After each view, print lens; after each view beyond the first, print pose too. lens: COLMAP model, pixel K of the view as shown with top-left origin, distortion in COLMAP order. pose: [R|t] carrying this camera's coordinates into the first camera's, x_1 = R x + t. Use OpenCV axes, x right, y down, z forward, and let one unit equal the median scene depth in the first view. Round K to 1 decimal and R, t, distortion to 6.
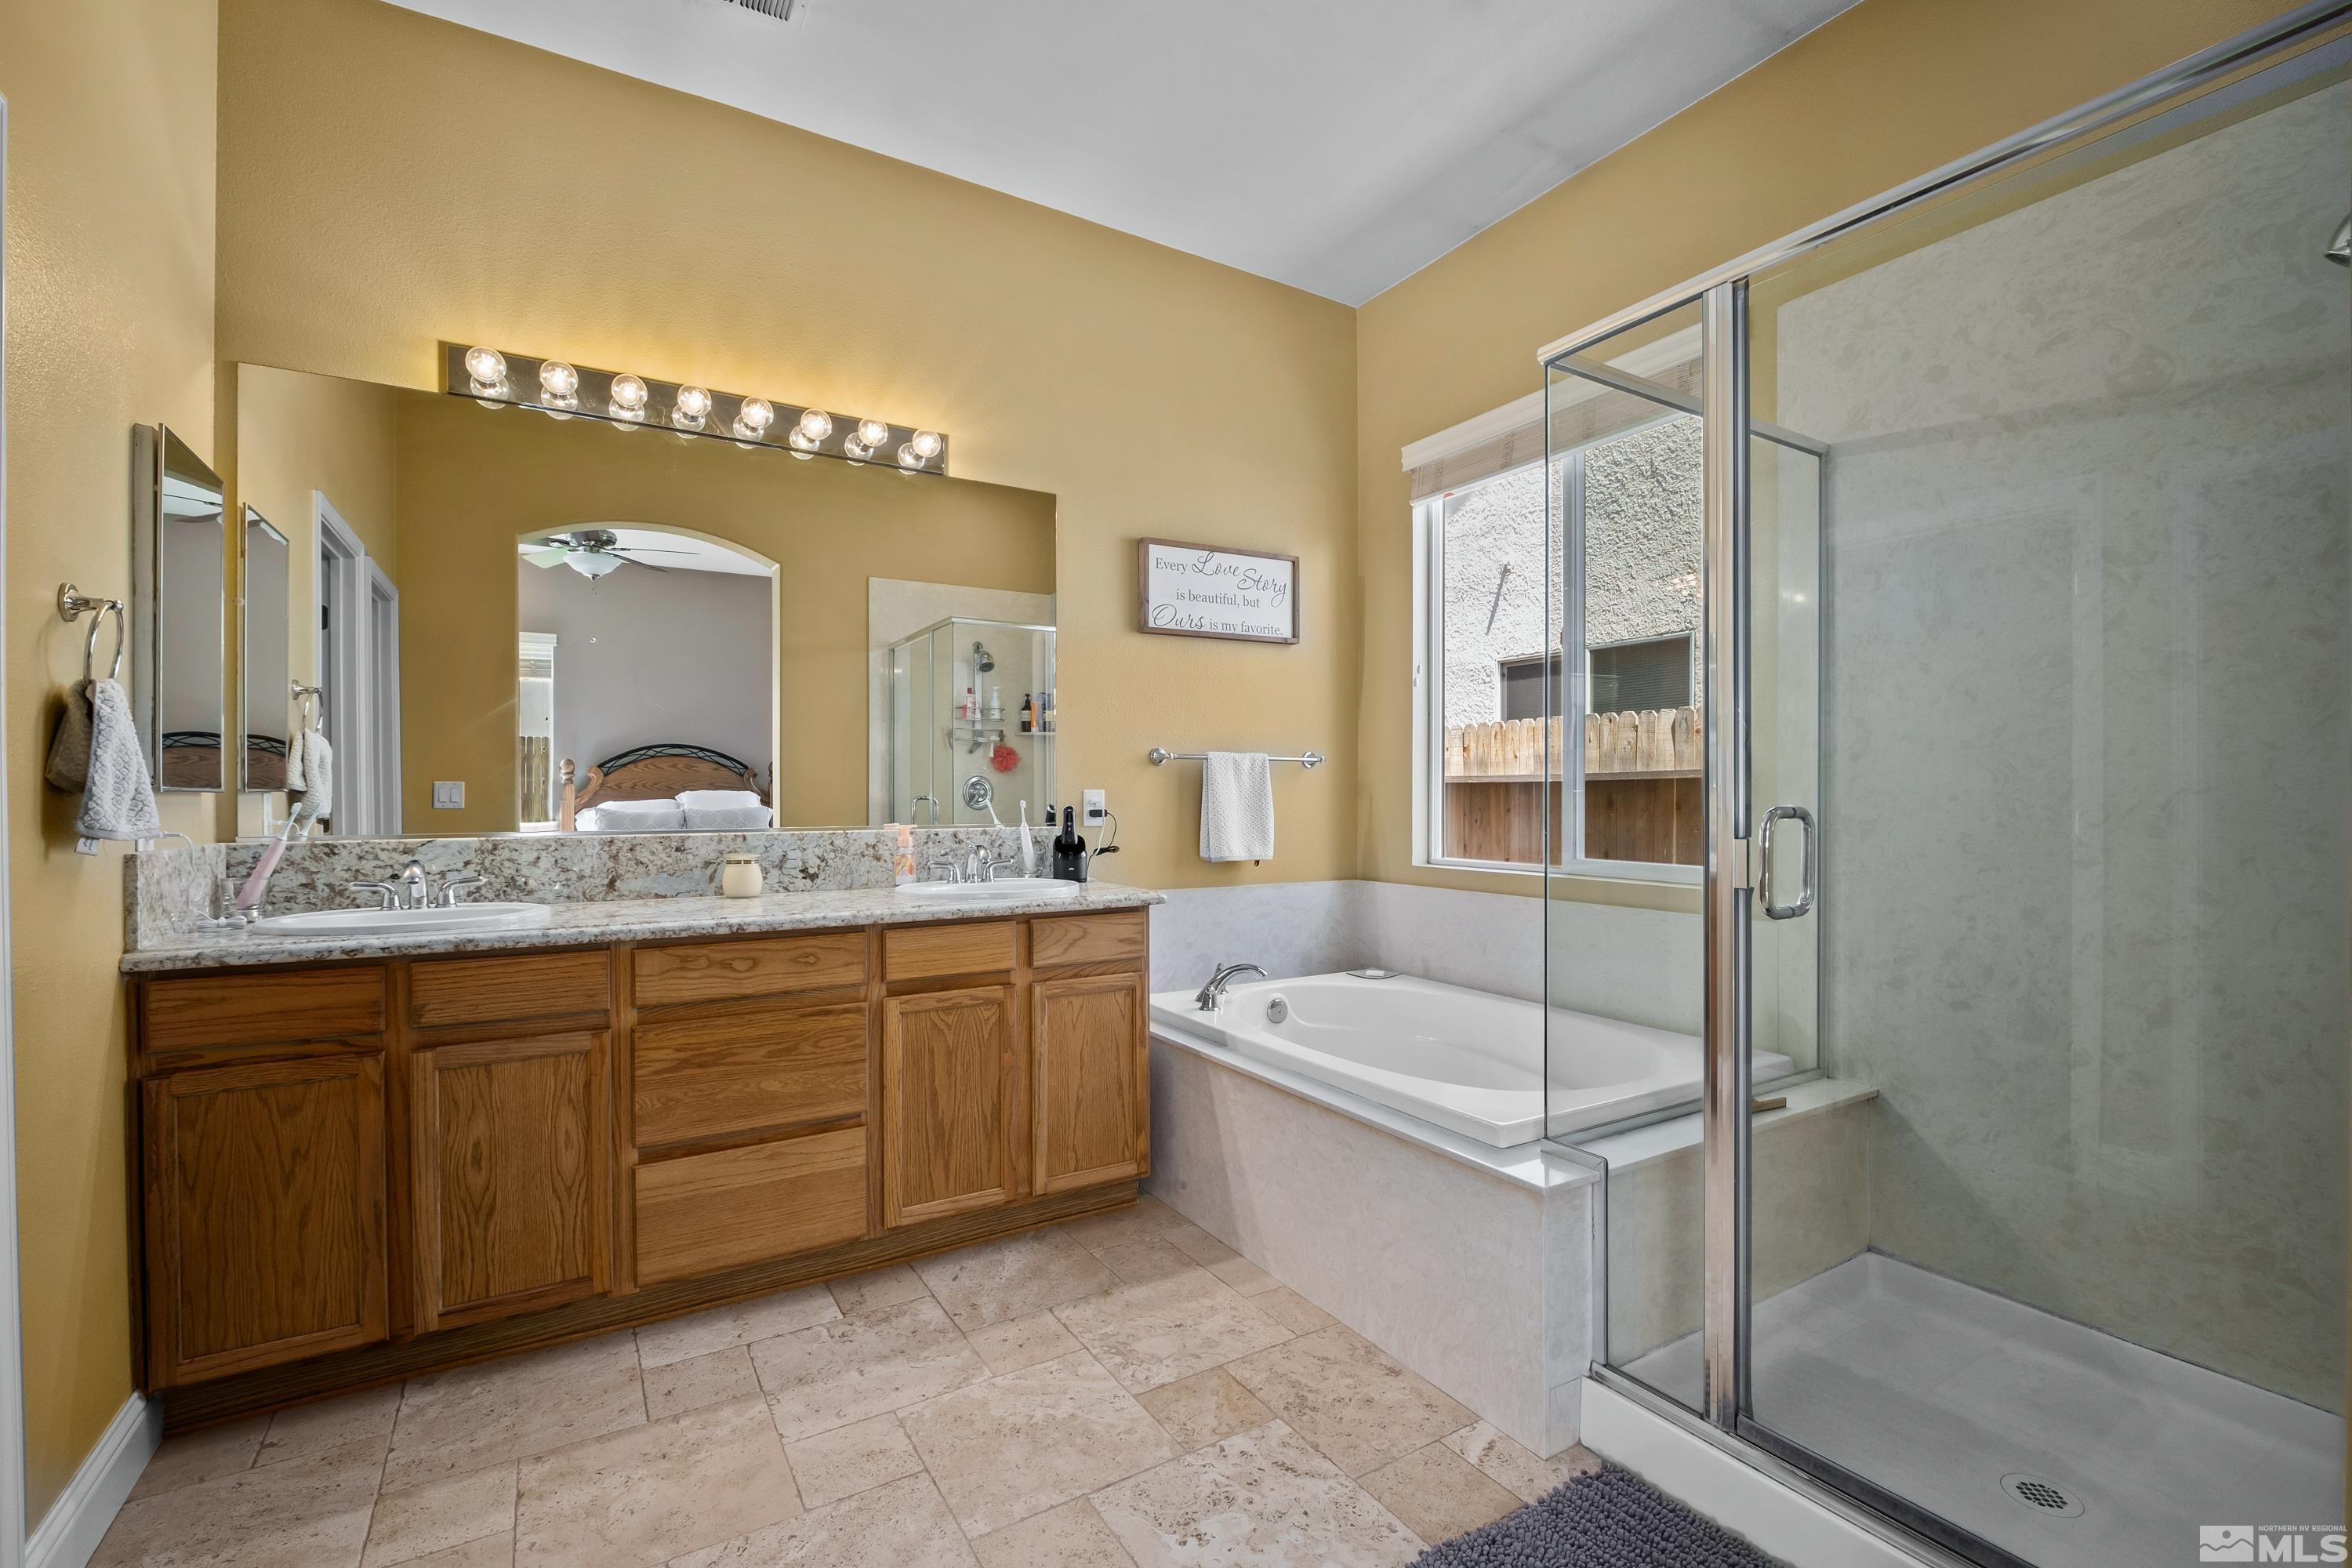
lens RADIAL K [[1014.5, 0, 1180.9], [0, 1014.5, 805.4], [0, 0, 1]] dist [-0.000484, -0.000536]
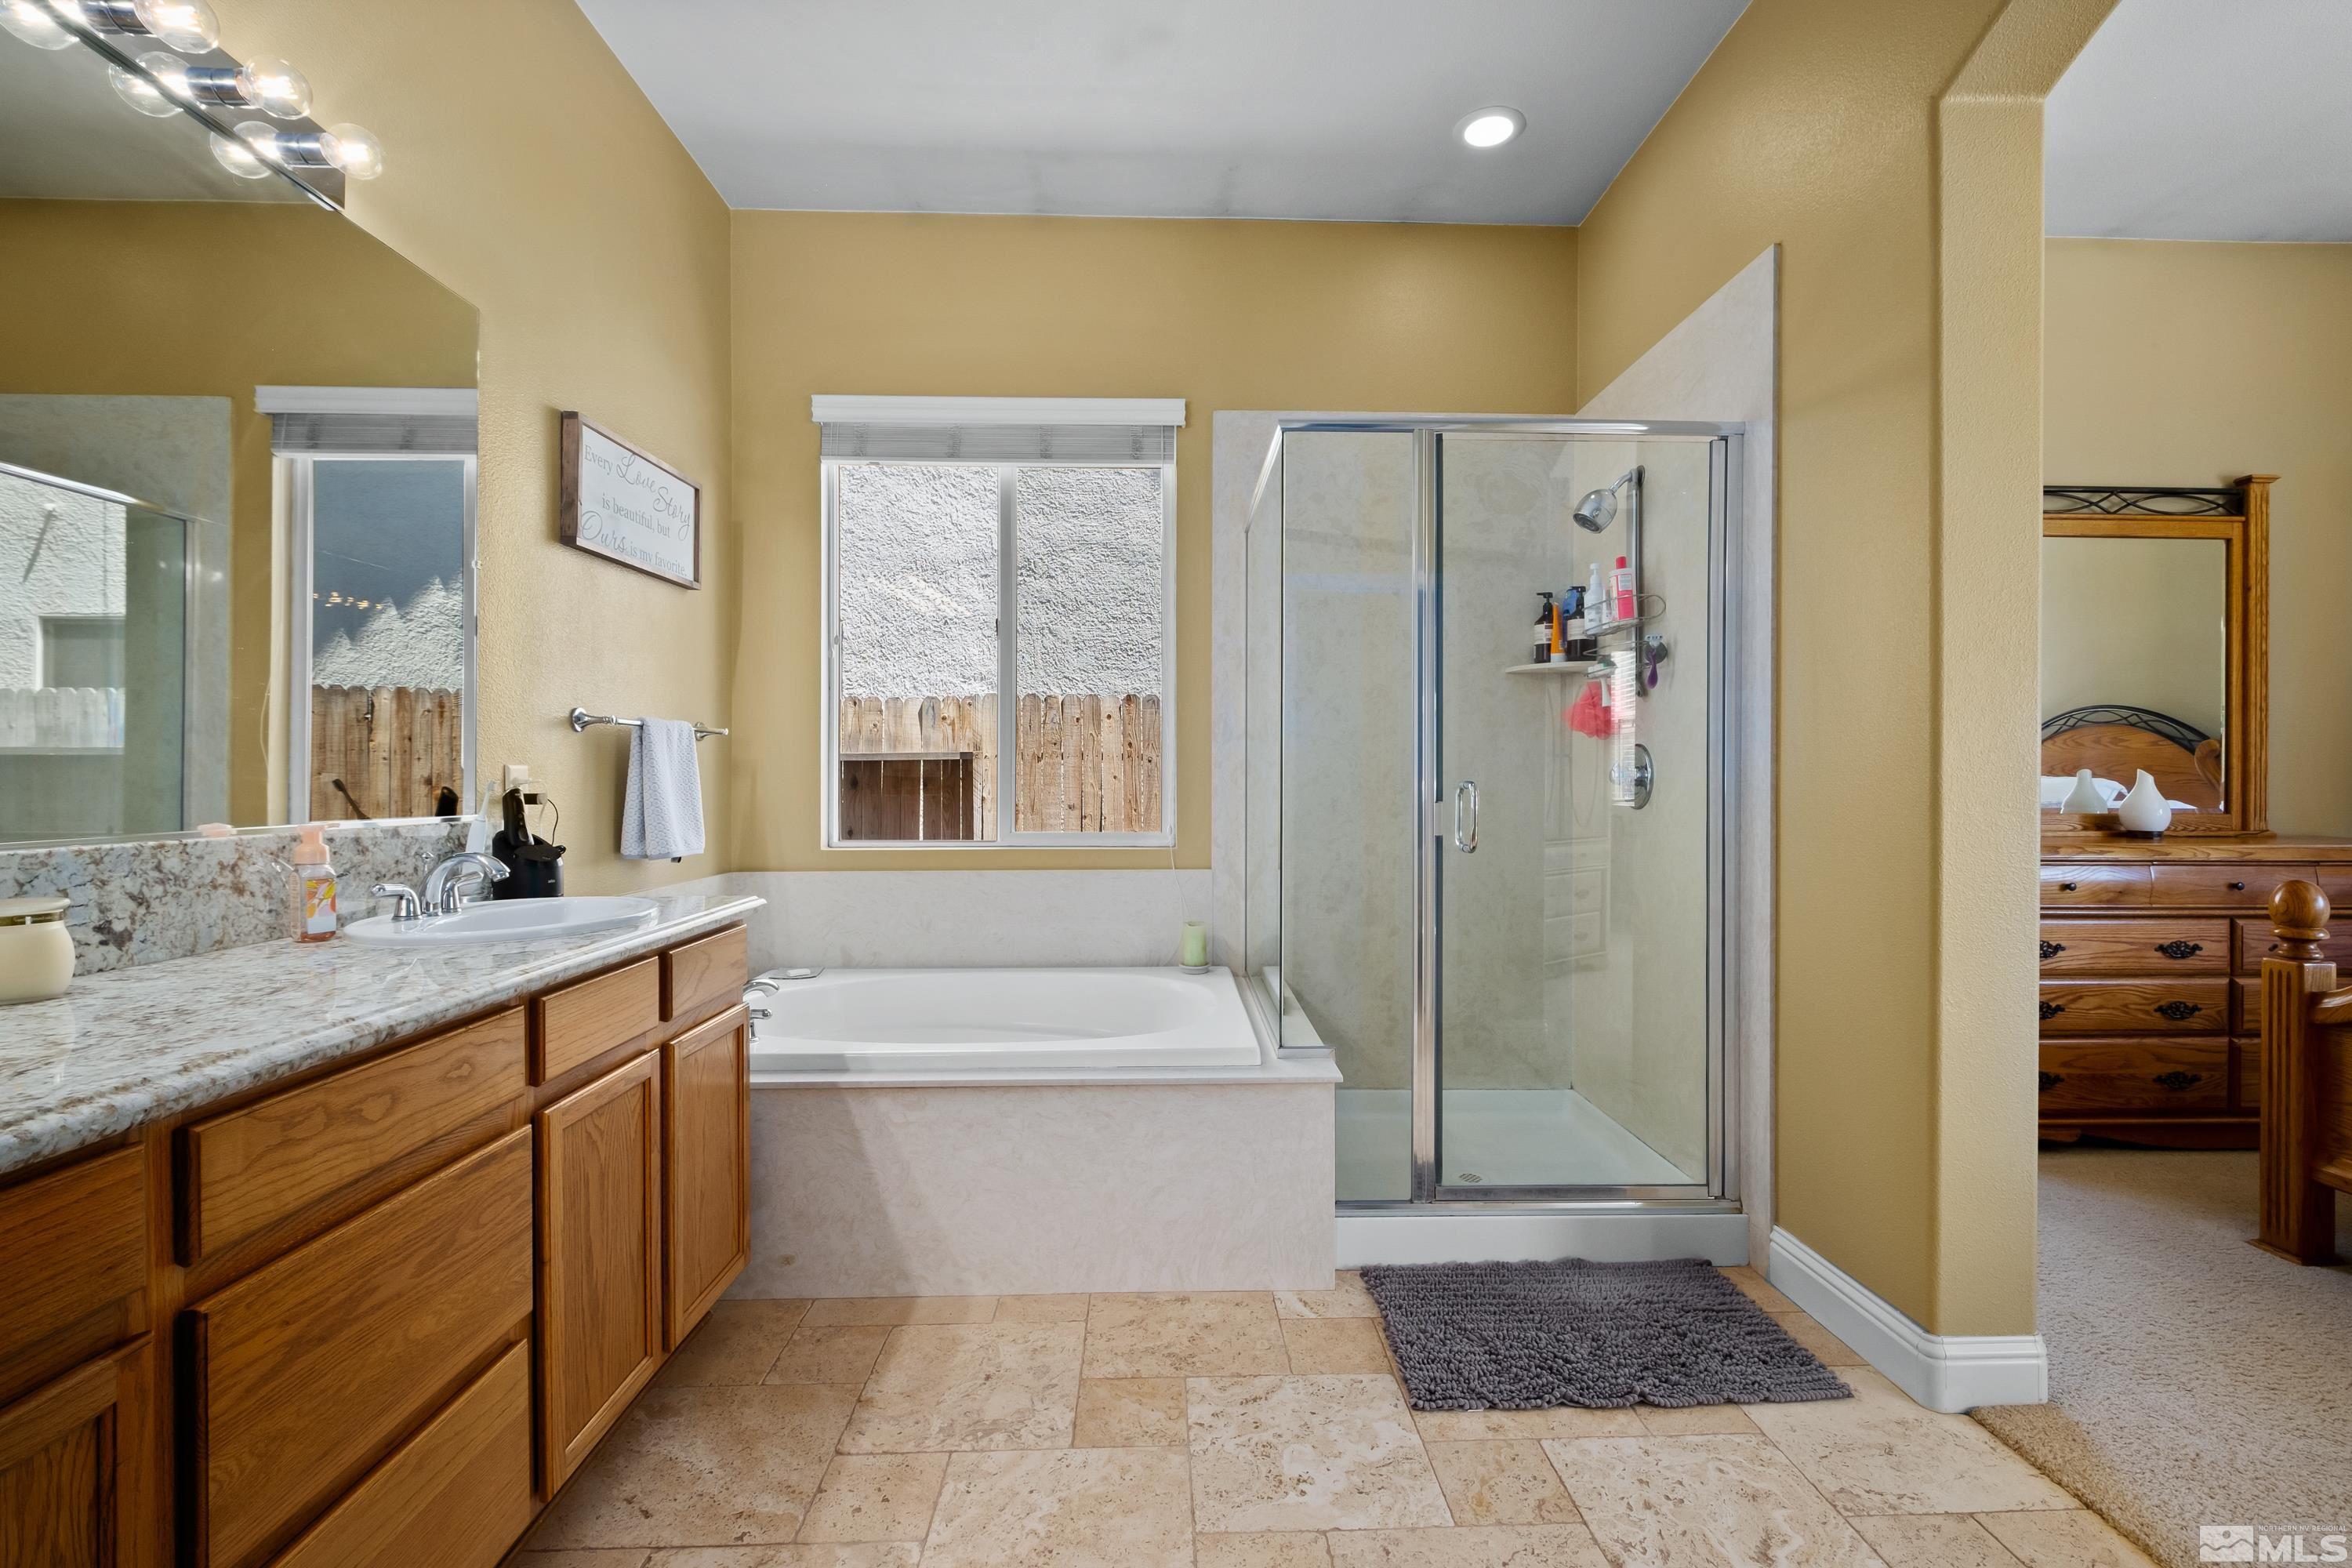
lens RADIAL K [[1023.4, 0, 1176.0], [0, 1023.4, 784.0], [0, 0, 1]] dist [0.010027, -0.000499]
pose [[0.499892, -0.004939, 0.866074, -0.570584], [0.008562, 0.999963, 0.000760, 0.001074], [-0.866046, 0.007036, 0.499916, 0.342955]]
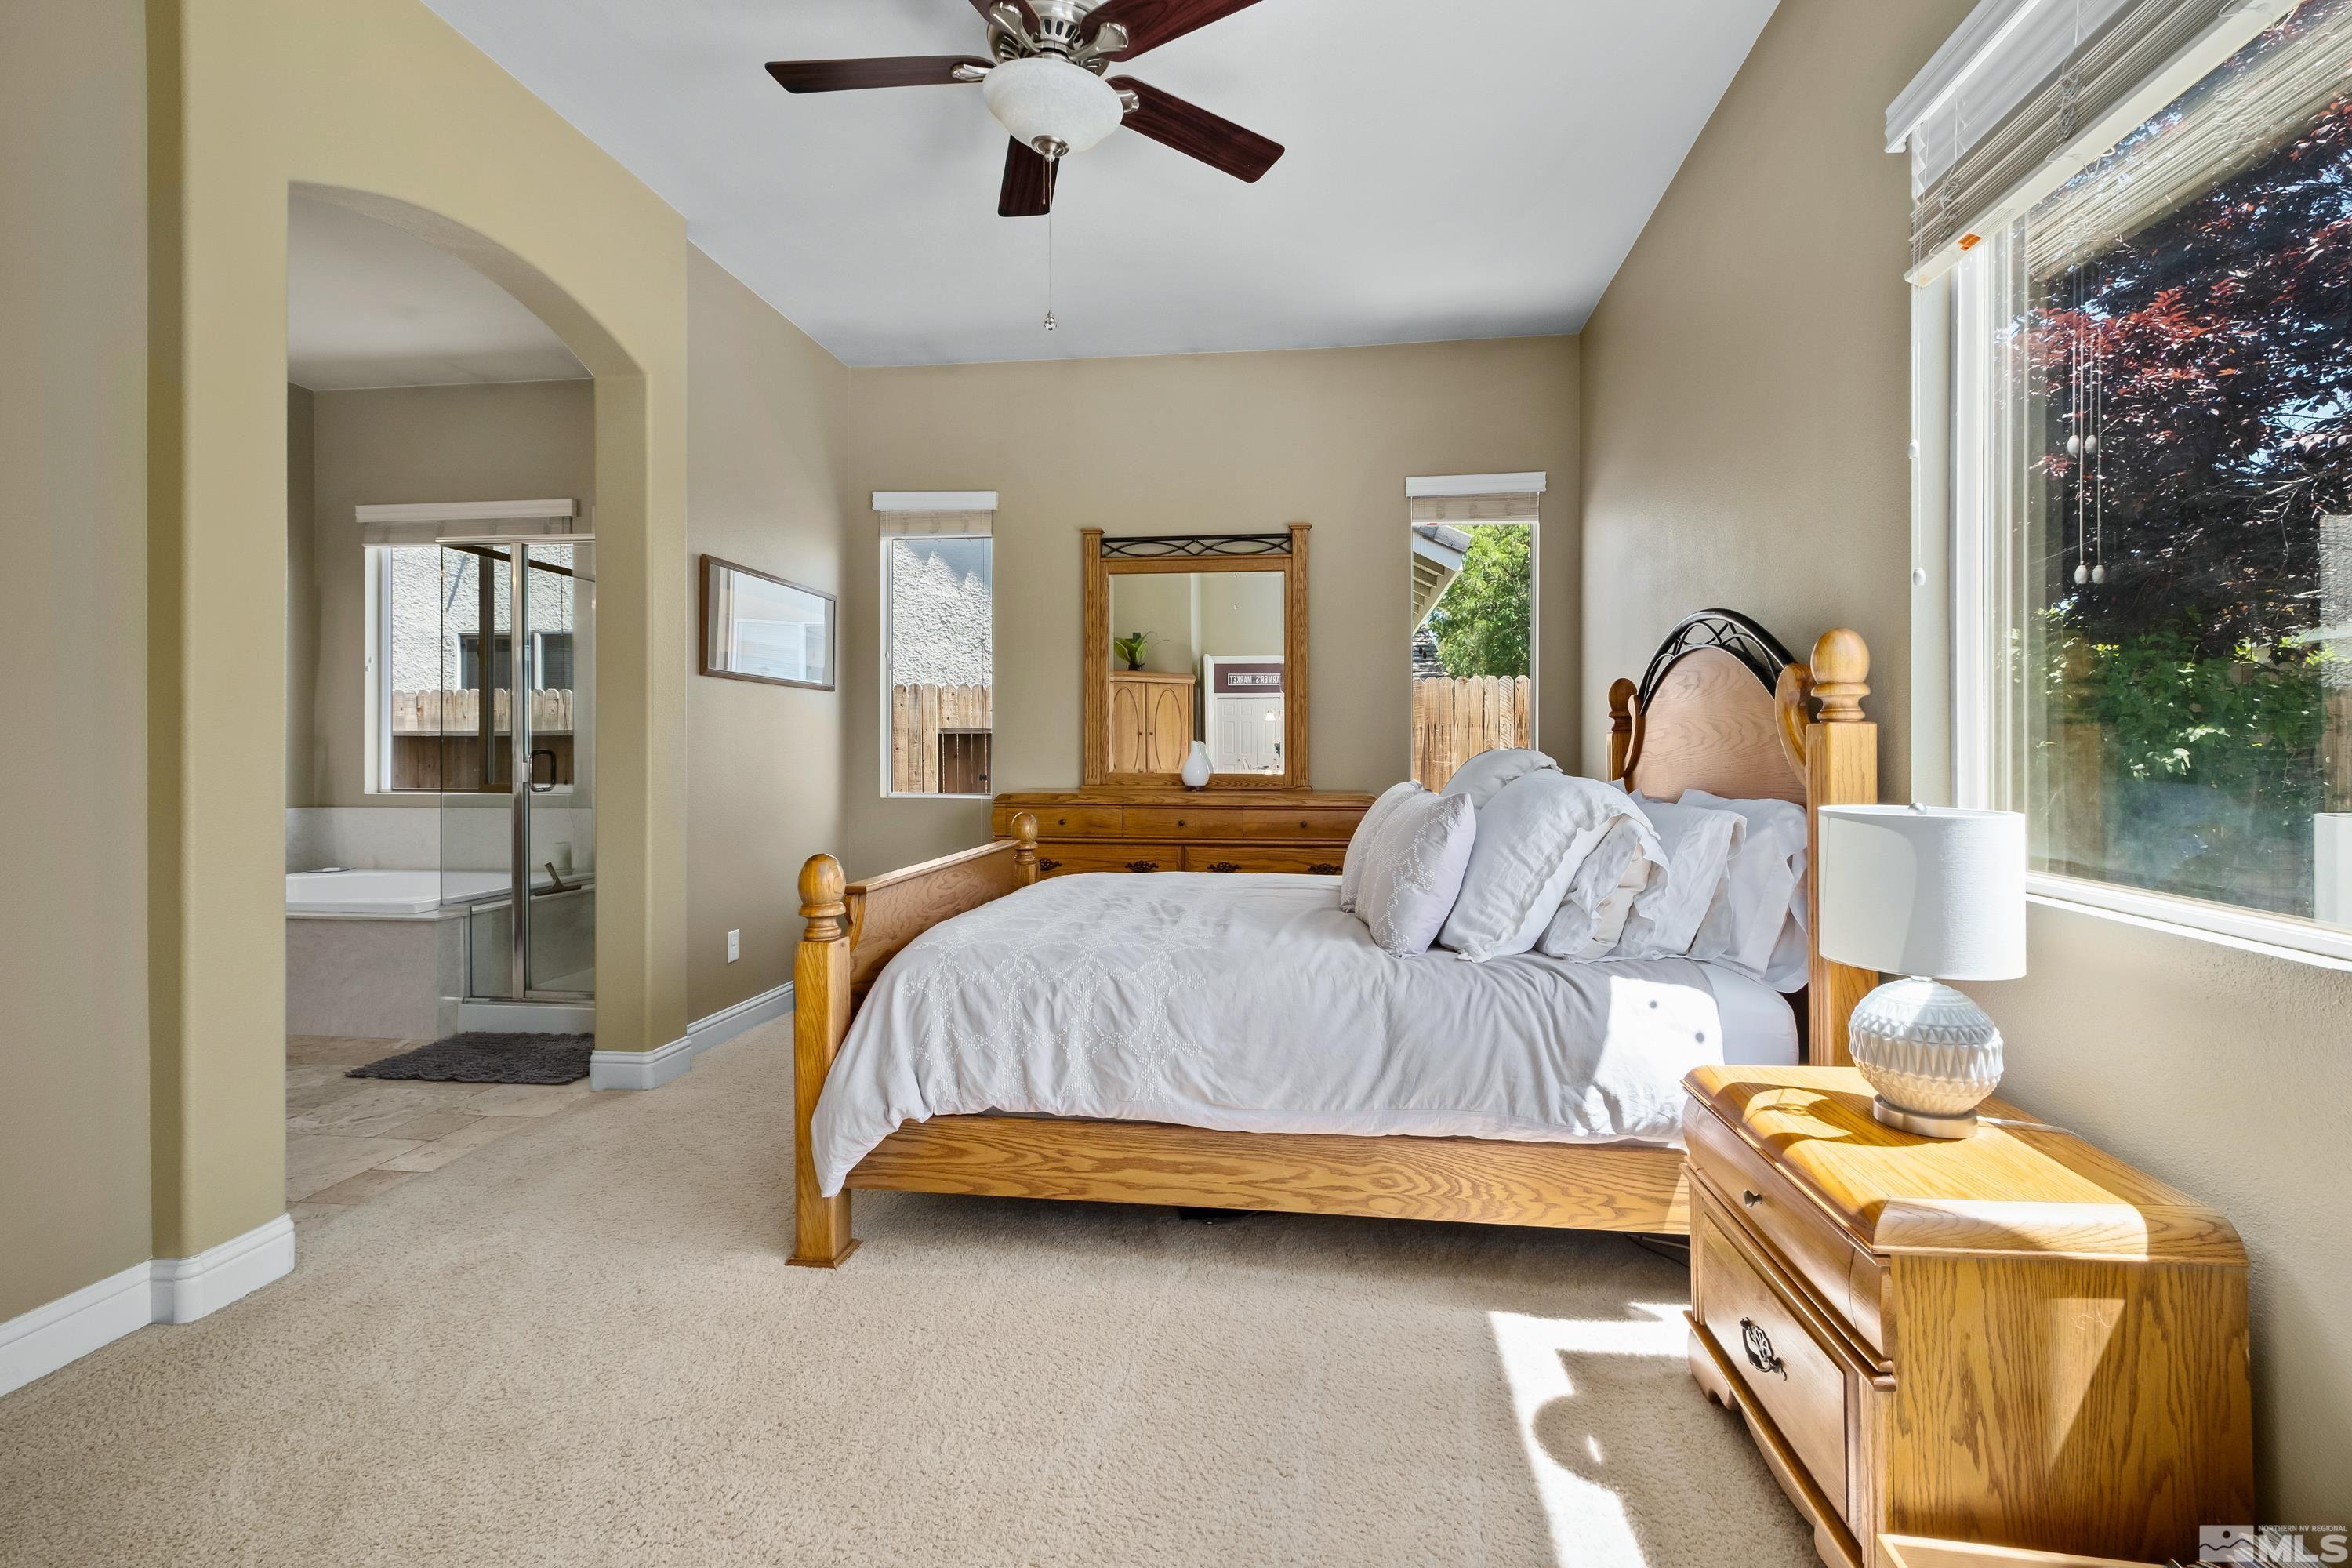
lens RADIAL K [[1026.4, 0, 1177.4], [0, 1026.4, 750.2], [0, 0, 1]] dist [0.017260, -0.000039]
pose [[0.633185, -0.000350, 0.774001, -0.249154], [0.007637, 0.999954, -0.005795, 0.019774], [-0.773963, 0.009580, 0.633158, -1.136400]]
